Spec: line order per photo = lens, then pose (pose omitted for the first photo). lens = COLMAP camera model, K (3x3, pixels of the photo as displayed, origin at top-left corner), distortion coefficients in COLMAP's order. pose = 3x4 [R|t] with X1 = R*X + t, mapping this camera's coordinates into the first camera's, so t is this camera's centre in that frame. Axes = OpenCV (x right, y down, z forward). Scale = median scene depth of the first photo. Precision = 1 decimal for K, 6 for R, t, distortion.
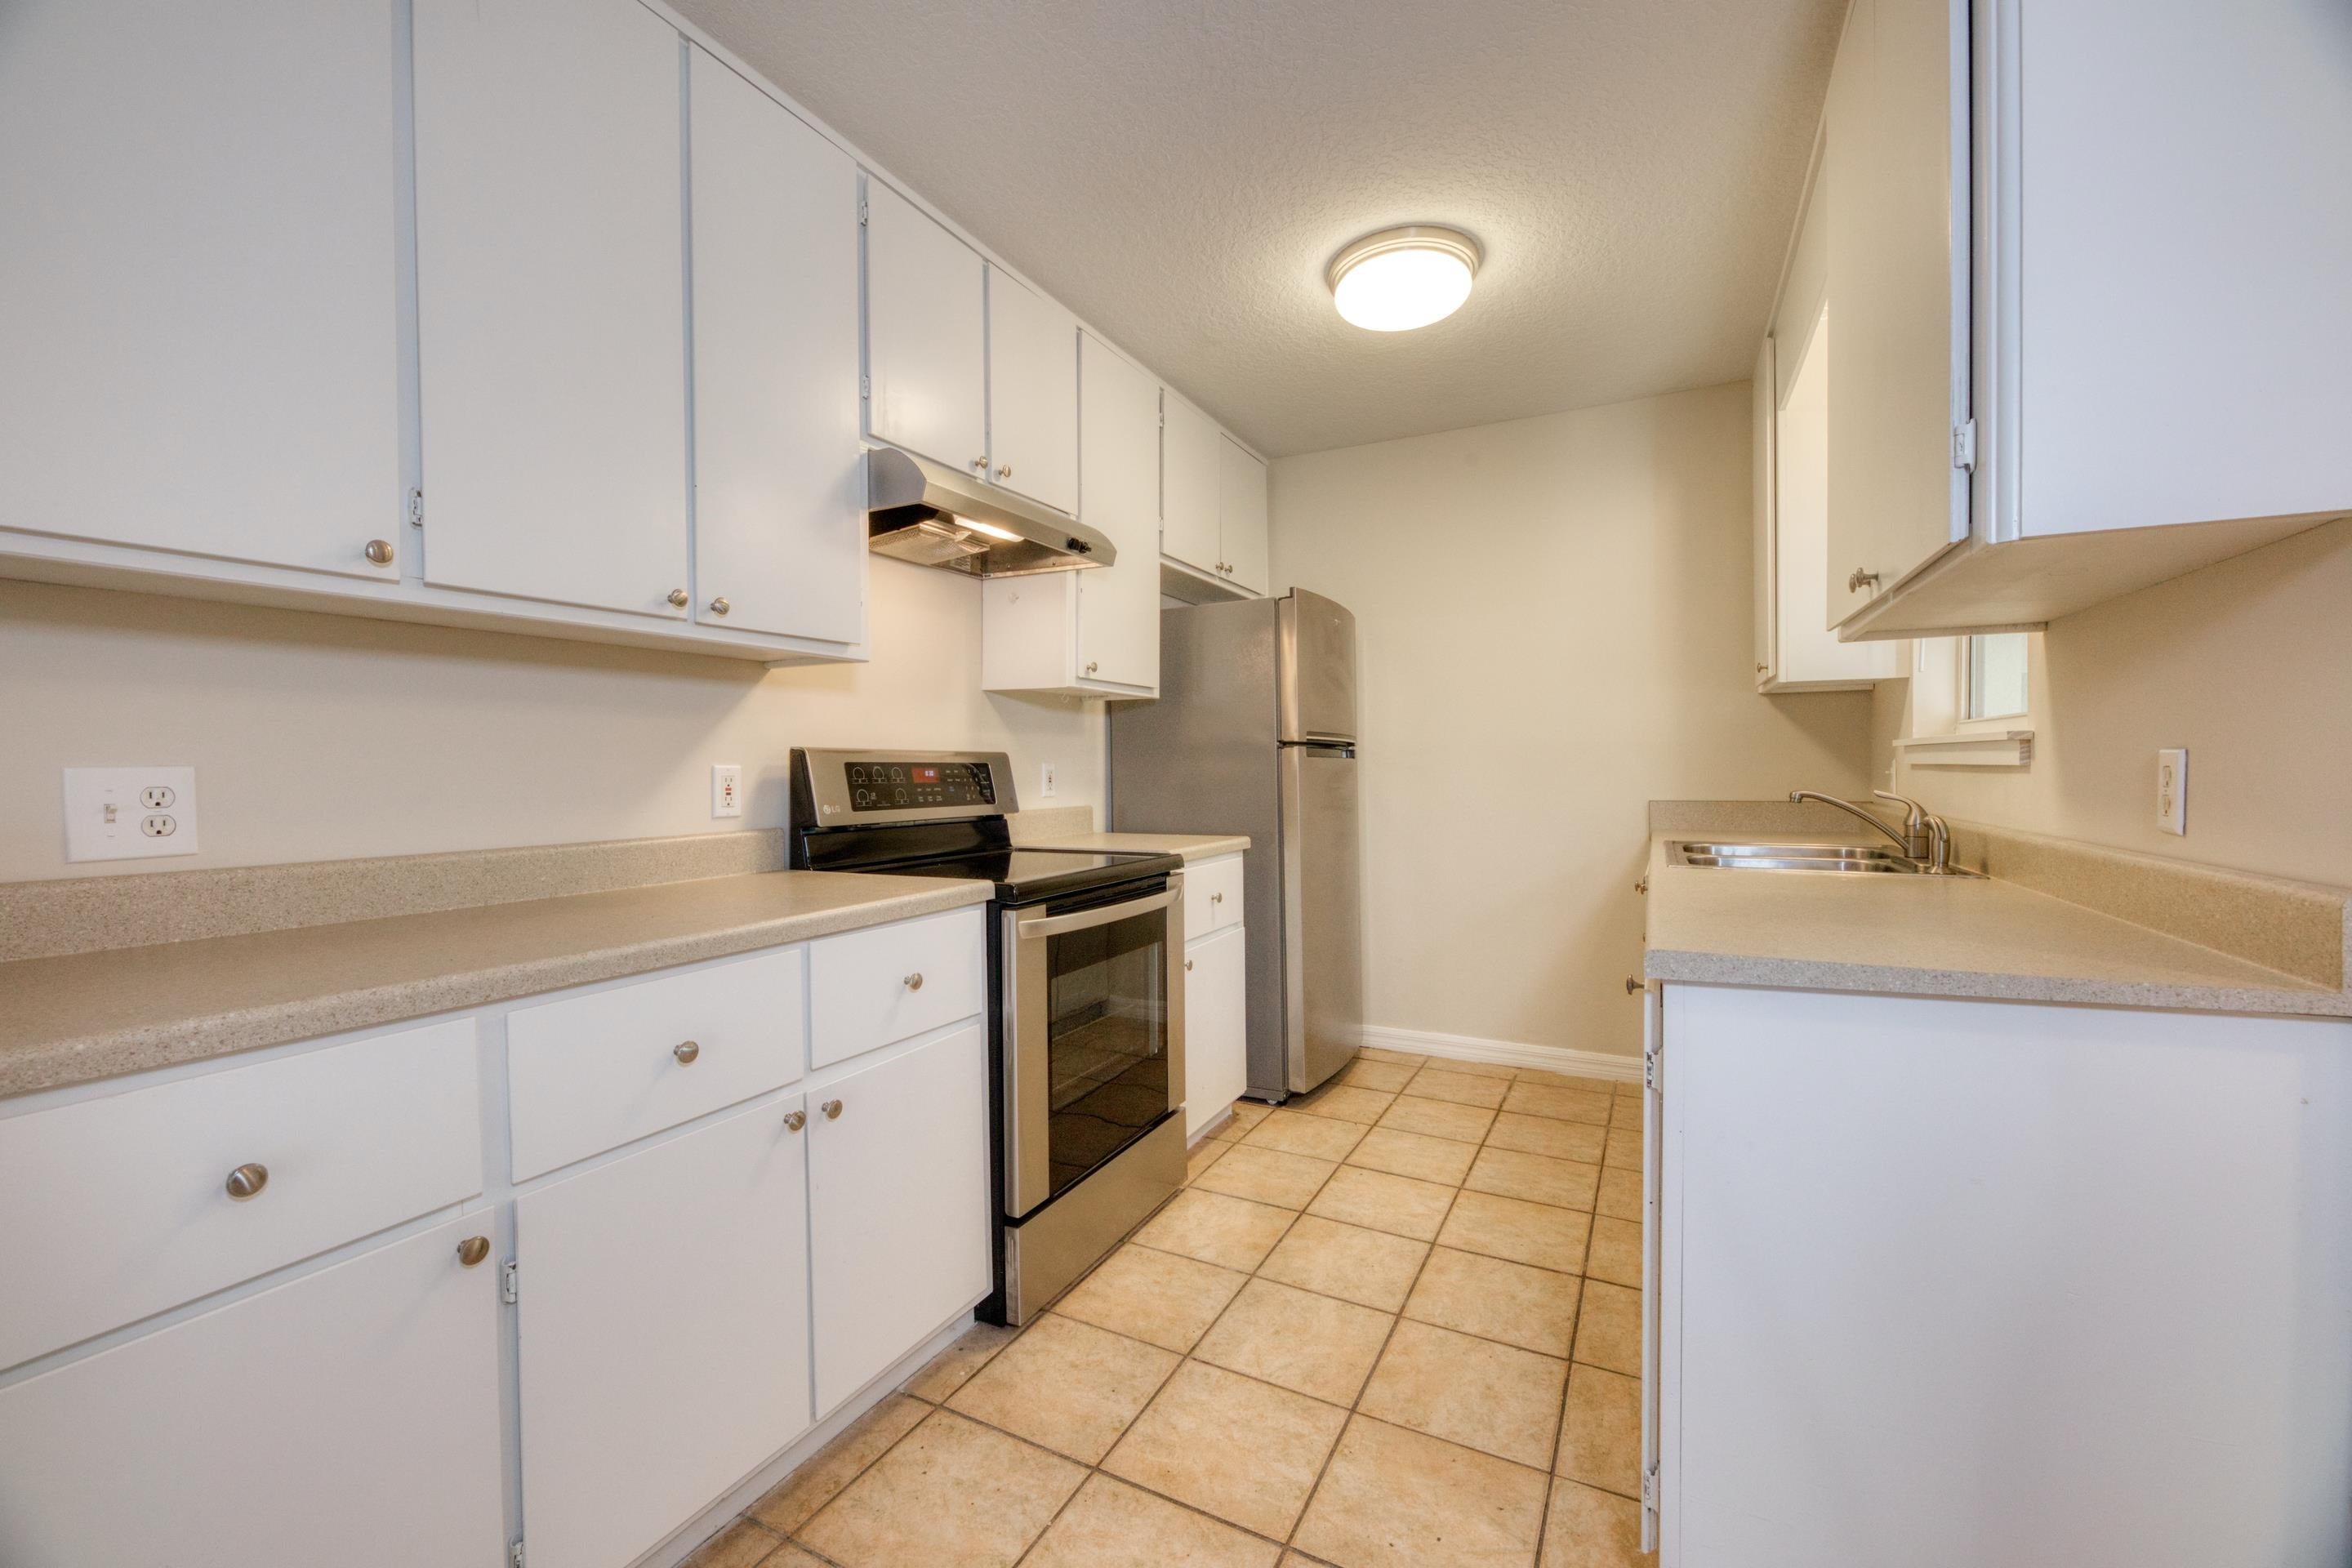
lens RADIAL K [[942.7, 0, 1170.9], [0, 942.7, 782.7], [0, 0, 1]] dist [0.001141, -0.002530]
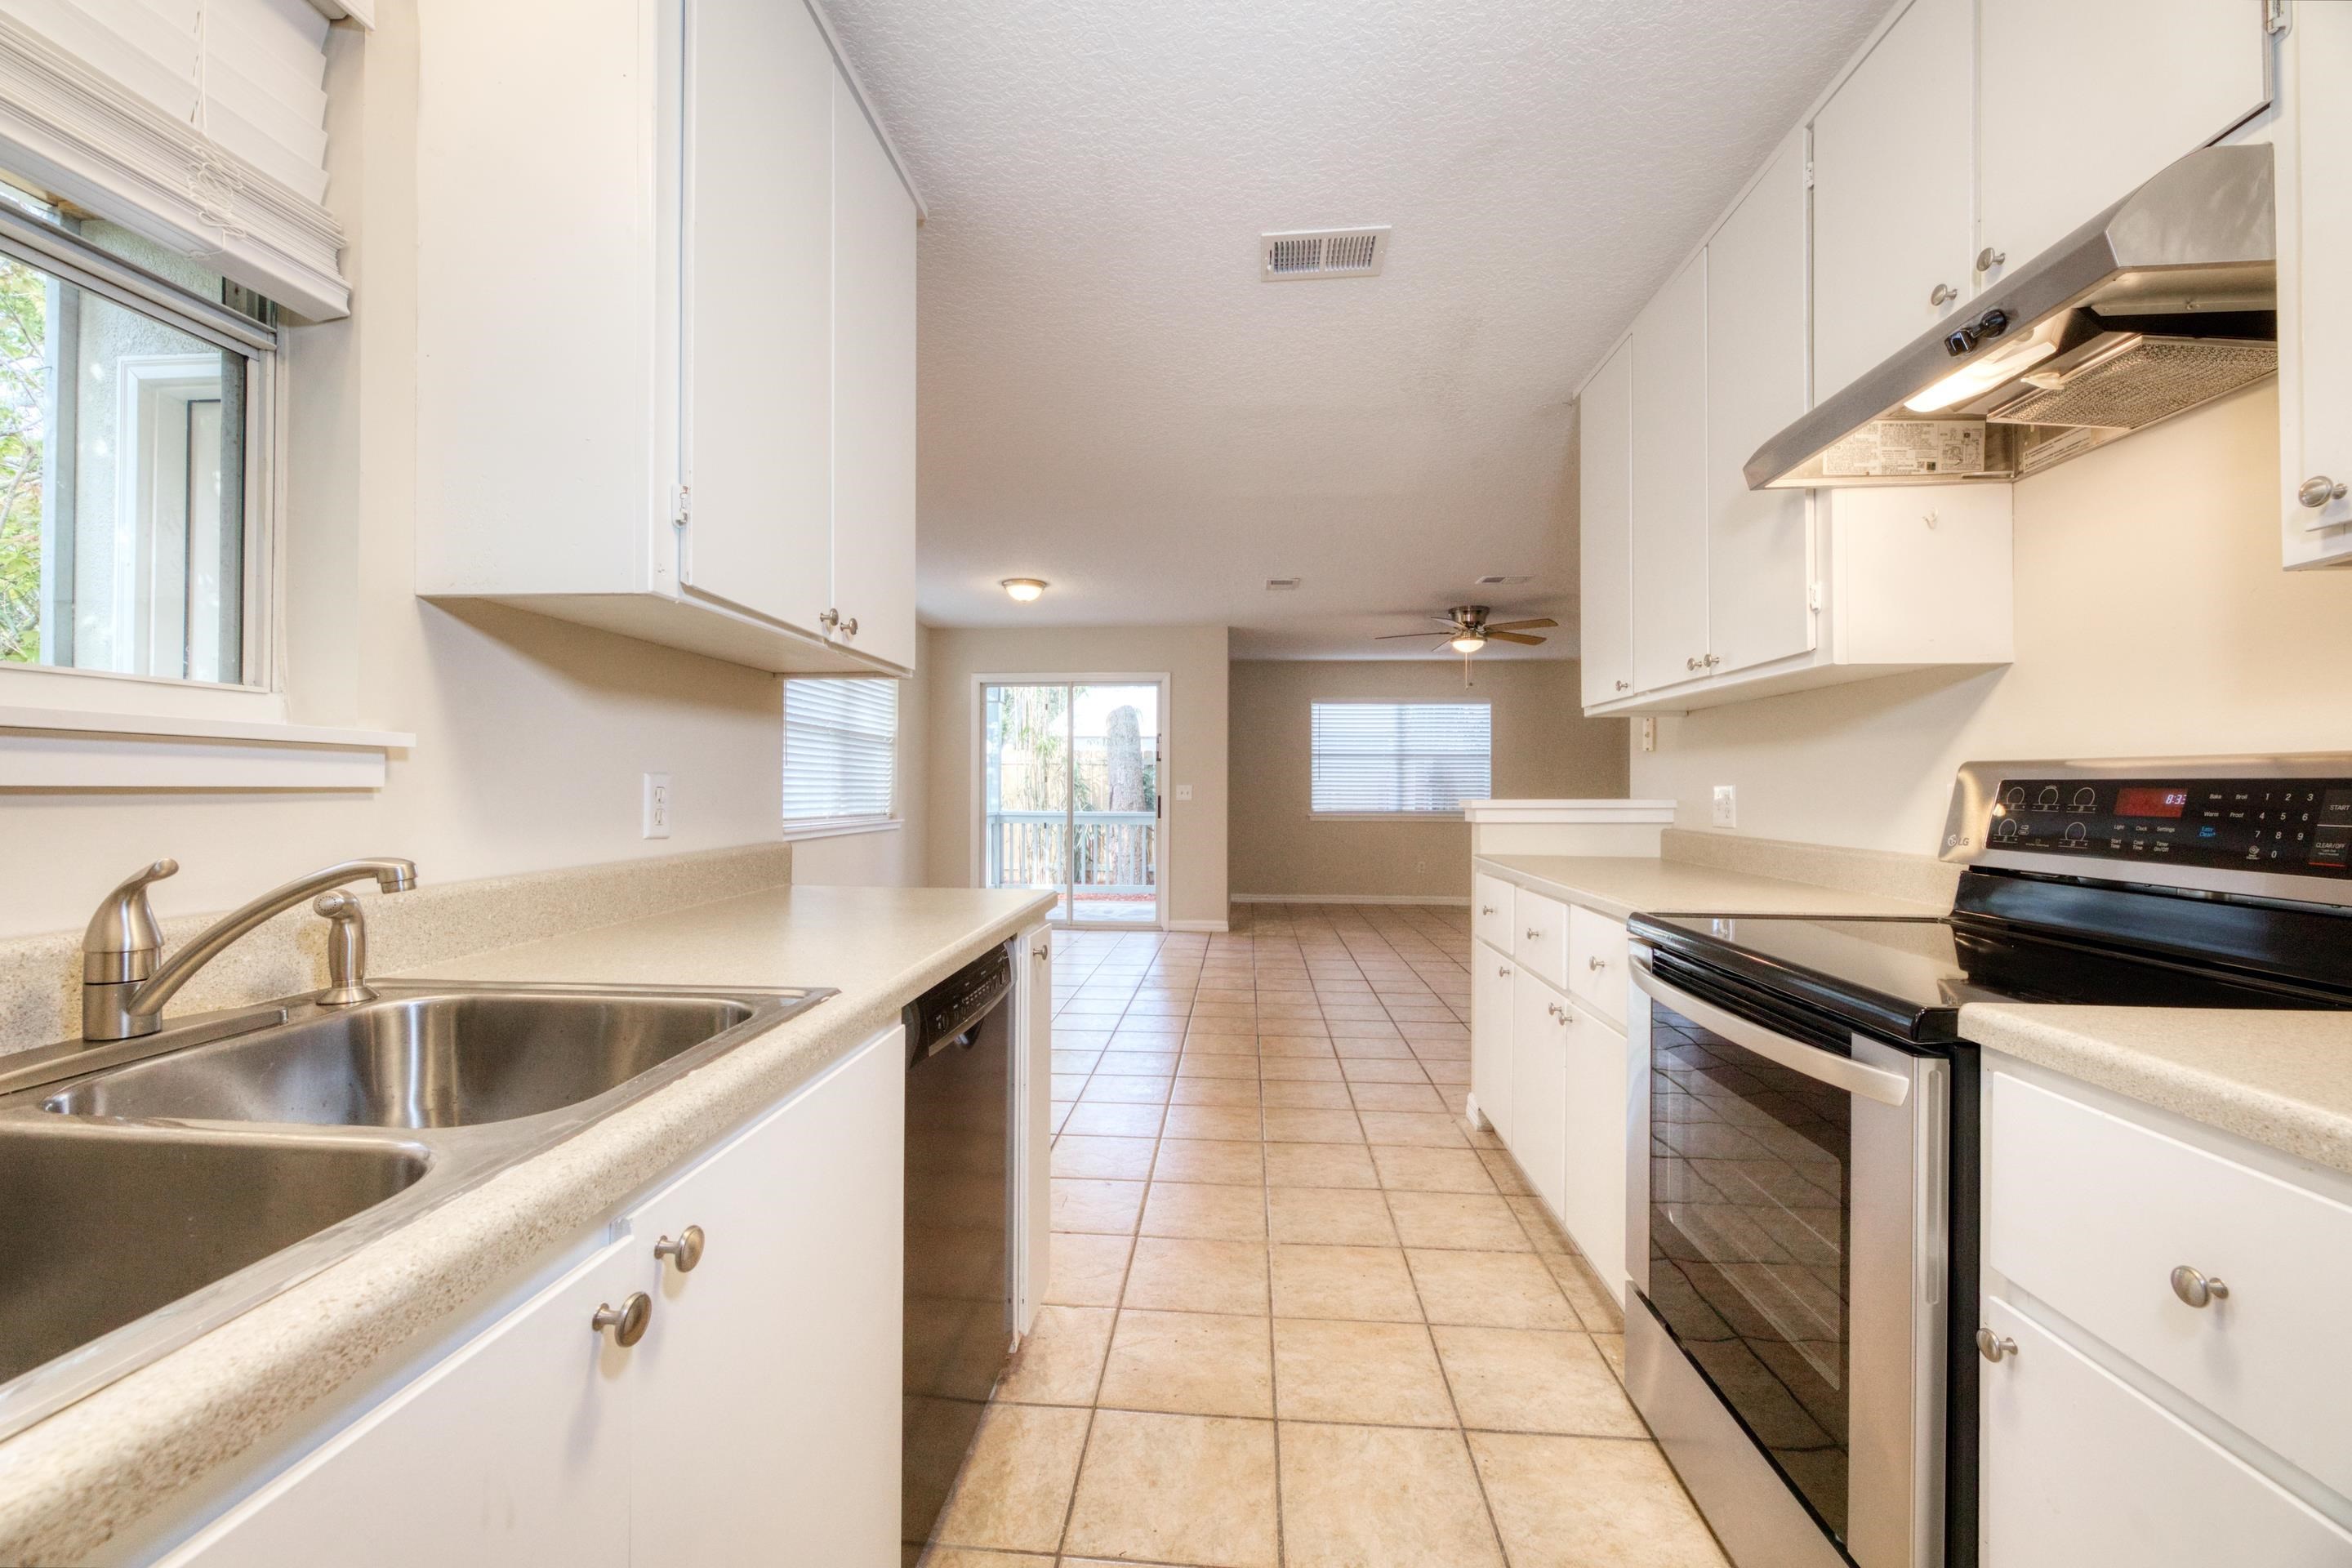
lens RADIAL K [[937.1, 0, 1165.5], [0, 937.1, 782.8], [0, 0, 1]] dist [-0.000695, -0.003829]
pose [[-0.923502, 0.001043, -0.383593, 0.475339], [-0.004899, 0.999883, 0.014513, -0.024107], [0.383563, 0.015282, -0.923388, 1.293178]]
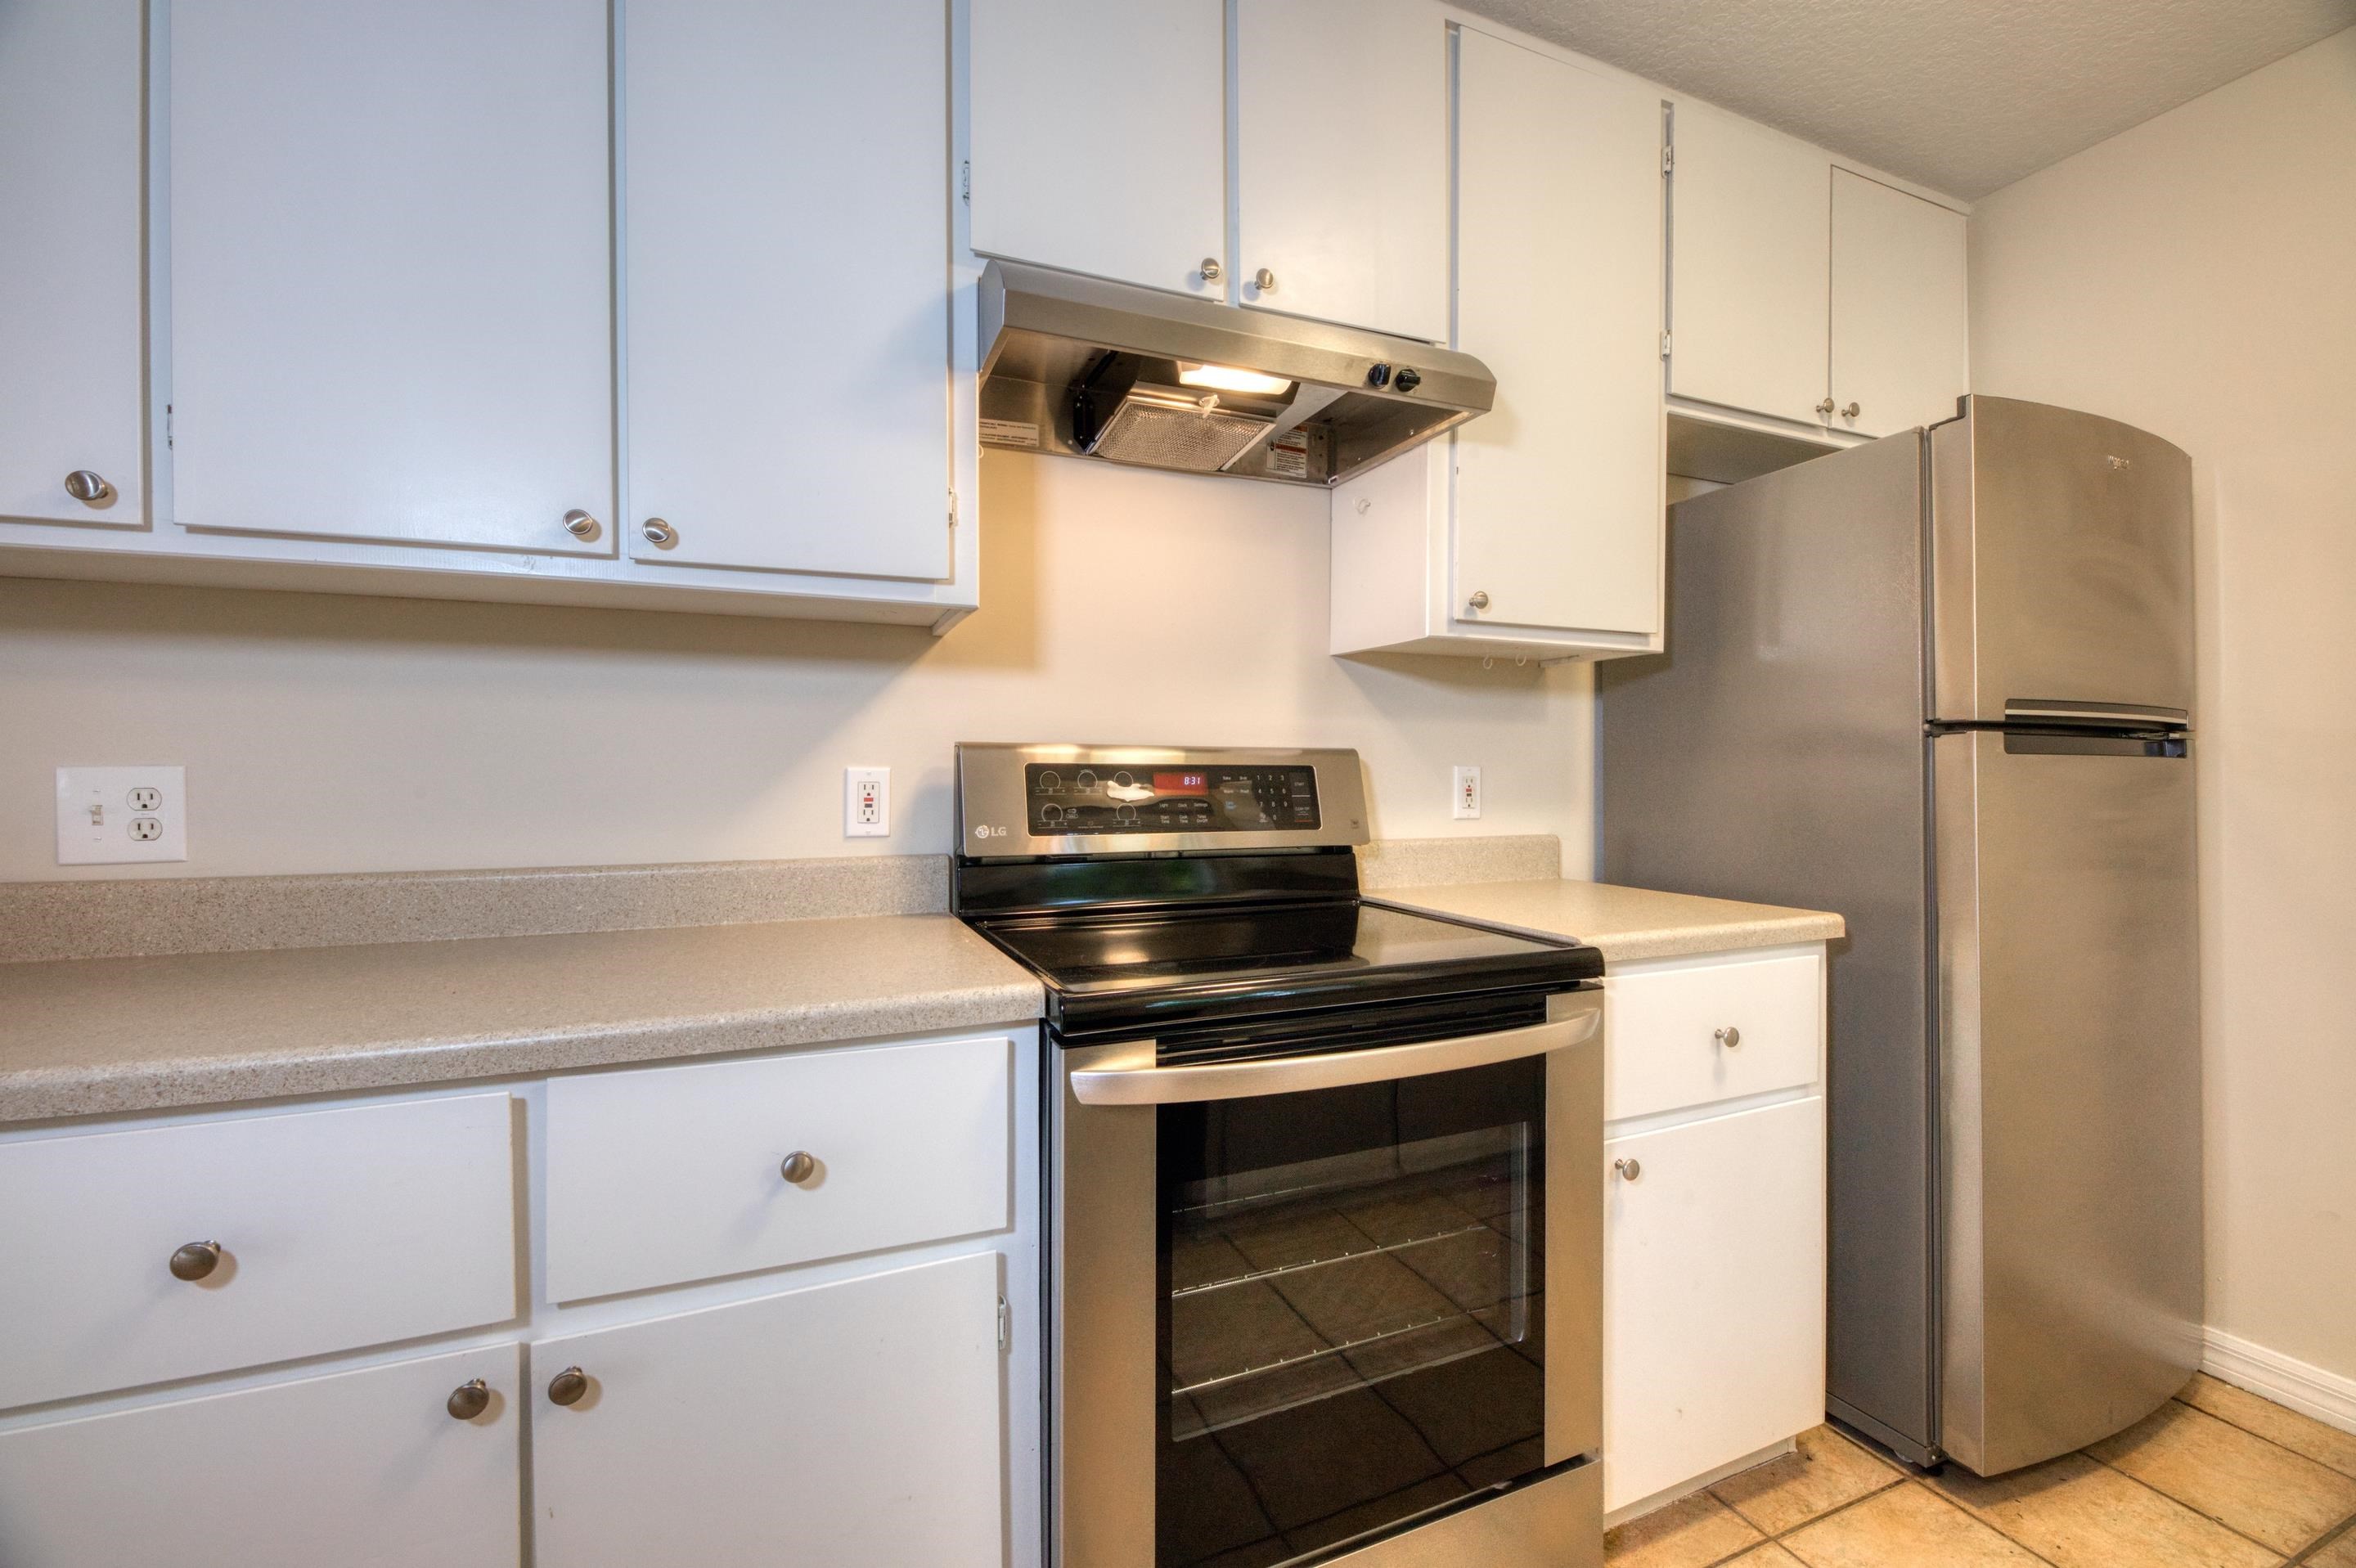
lens RADIAL K [[951.4, 0, 1166.9], [0, 951.4, 776.4], [0, 0, 1]] dist [0.000553, -0.003876]
pose [[0.768813, 0.009171, -0.639408, 0.162970], [-0.015706, 0.999866, -0.004544, -0.009791], [0.639280, 0.013536, 0.768855, 0.484784]]
